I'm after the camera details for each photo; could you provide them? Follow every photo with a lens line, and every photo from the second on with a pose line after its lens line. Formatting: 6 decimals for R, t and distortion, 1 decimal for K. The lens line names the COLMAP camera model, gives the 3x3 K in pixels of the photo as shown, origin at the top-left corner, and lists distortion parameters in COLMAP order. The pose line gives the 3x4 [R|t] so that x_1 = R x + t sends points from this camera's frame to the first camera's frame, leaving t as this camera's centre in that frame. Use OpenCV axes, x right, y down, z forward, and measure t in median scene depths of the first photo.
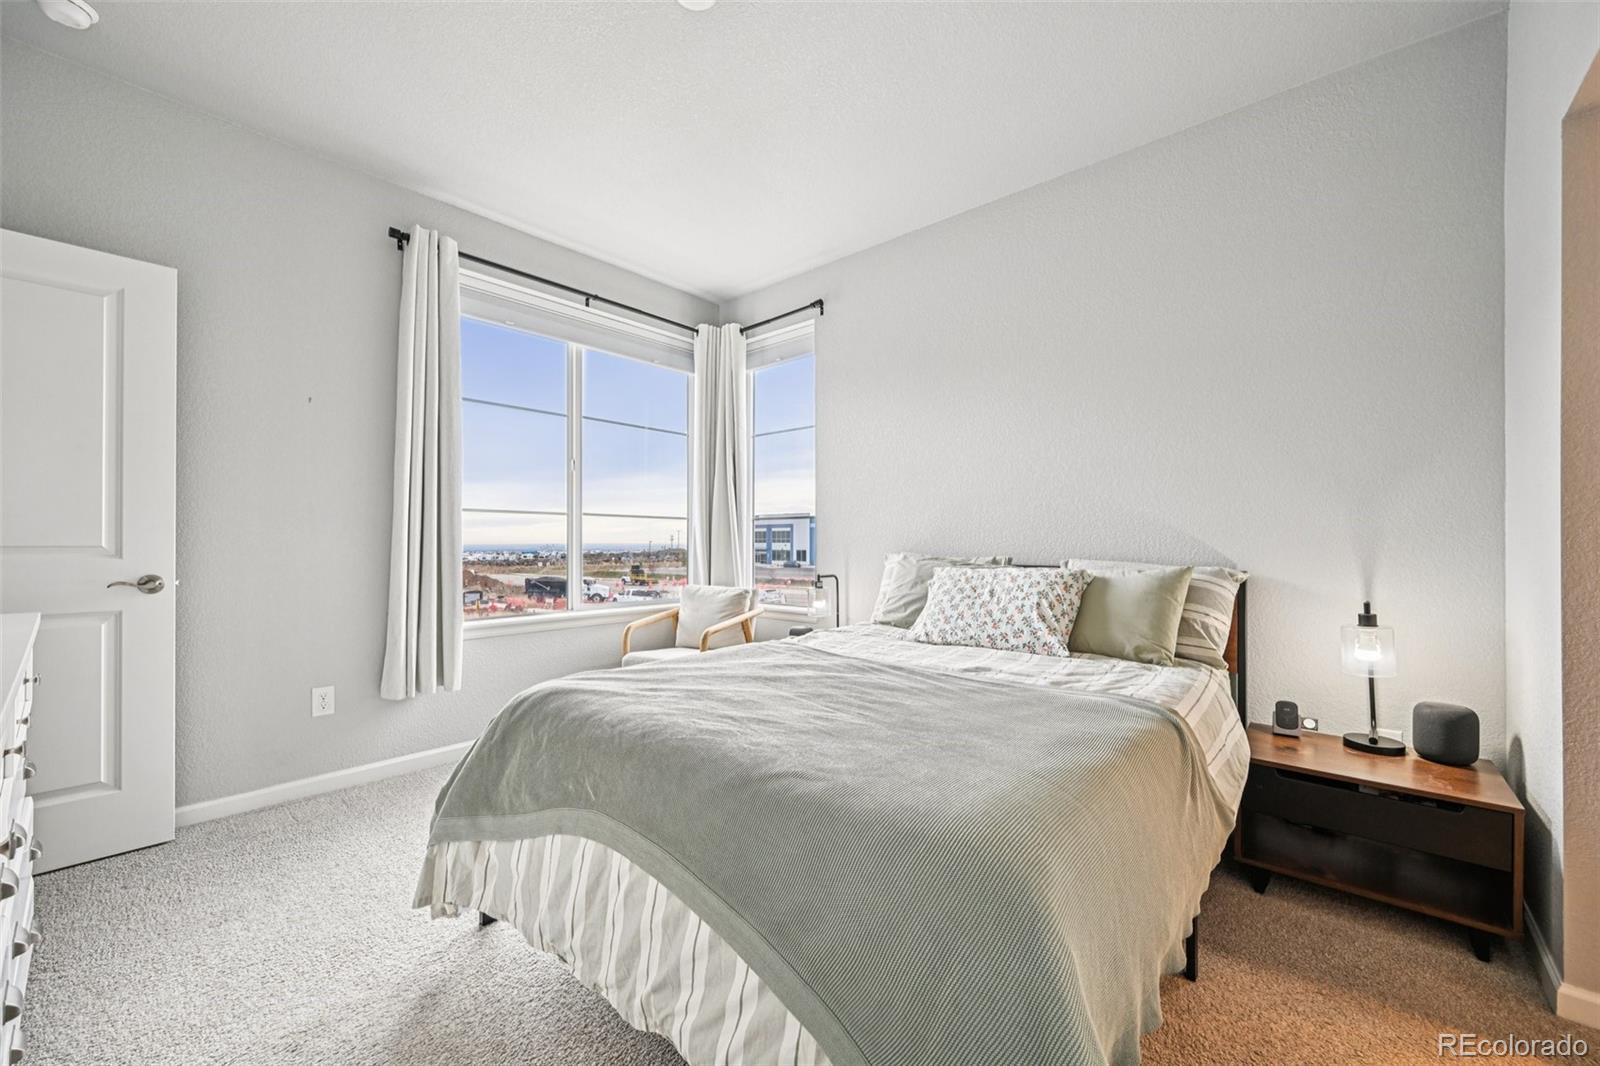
lens RADIAL K [[628.7, 0, 798.2], [0, 628.7, 544.0], [0, 0, 1]] dist [0.000145, 0.000216]
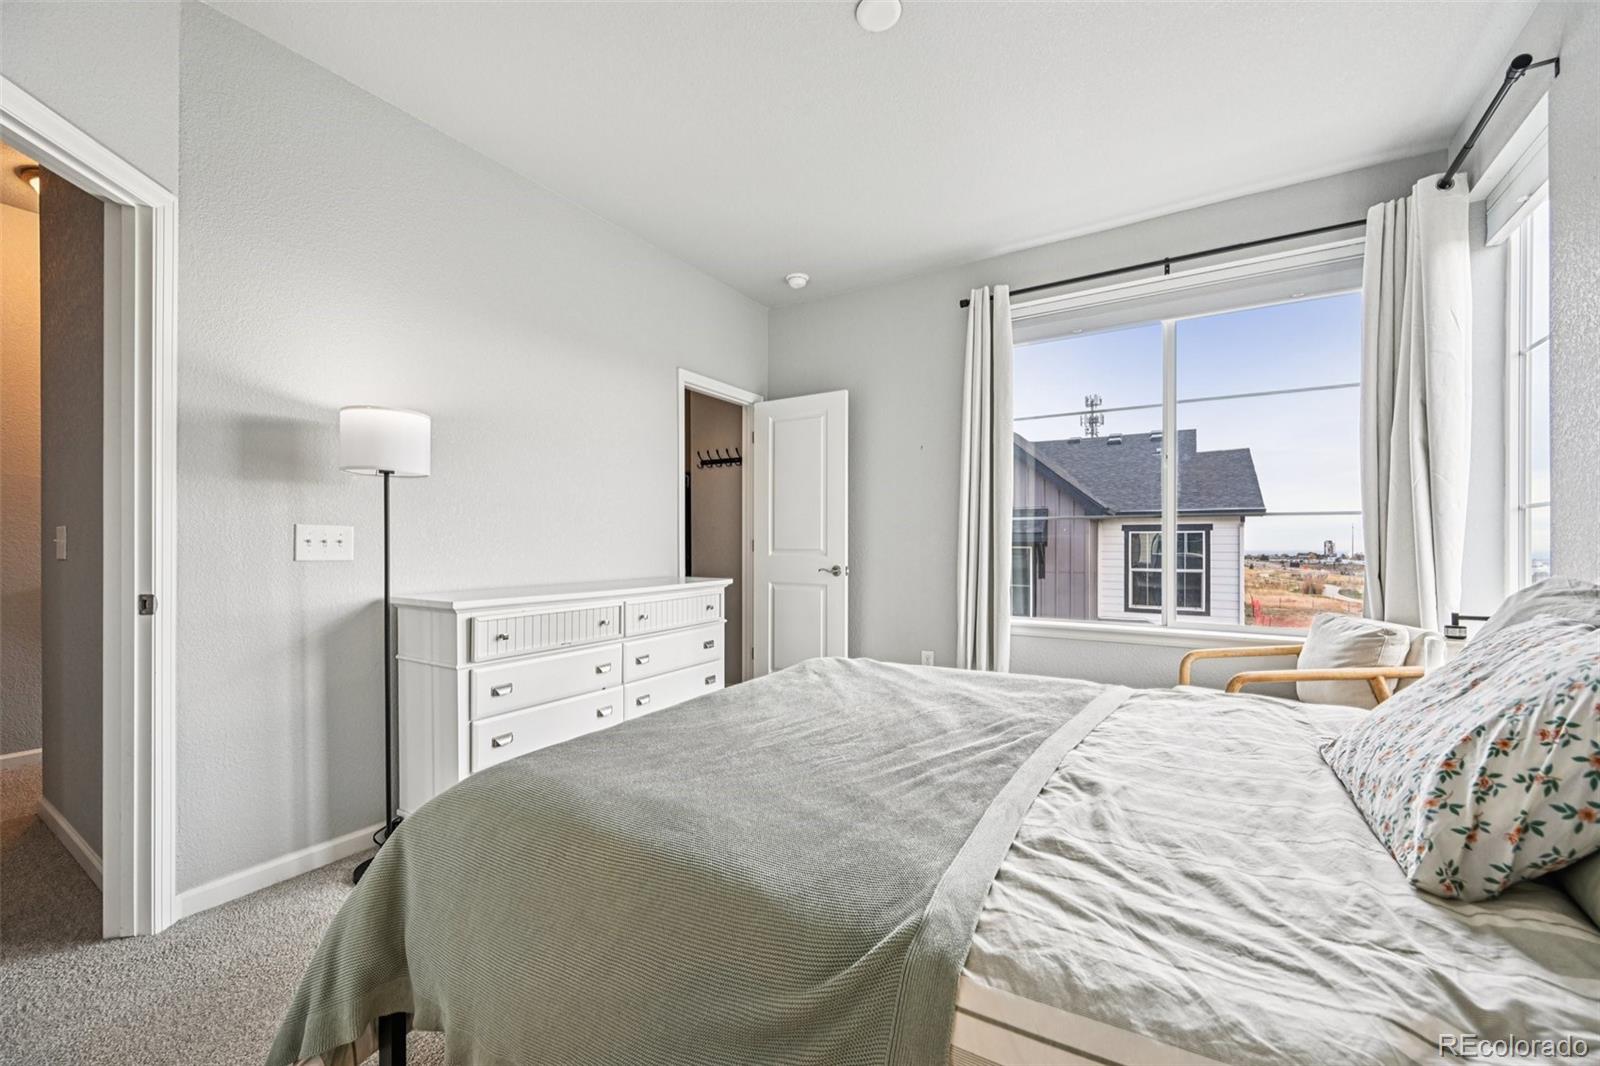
lens RADIAL K [[628.7, 0, 798.2], [0, 628.7, 544.0], [0, 0, 1]] dist [0.000145, 0.000216]
pose [[0.162284, -0.000851, -0.986744, 0.520703], [-0.002237, 0.999997, -0.001230, -0.007136], [0.986742, 0.002407, 0.162282, 0.437932]]
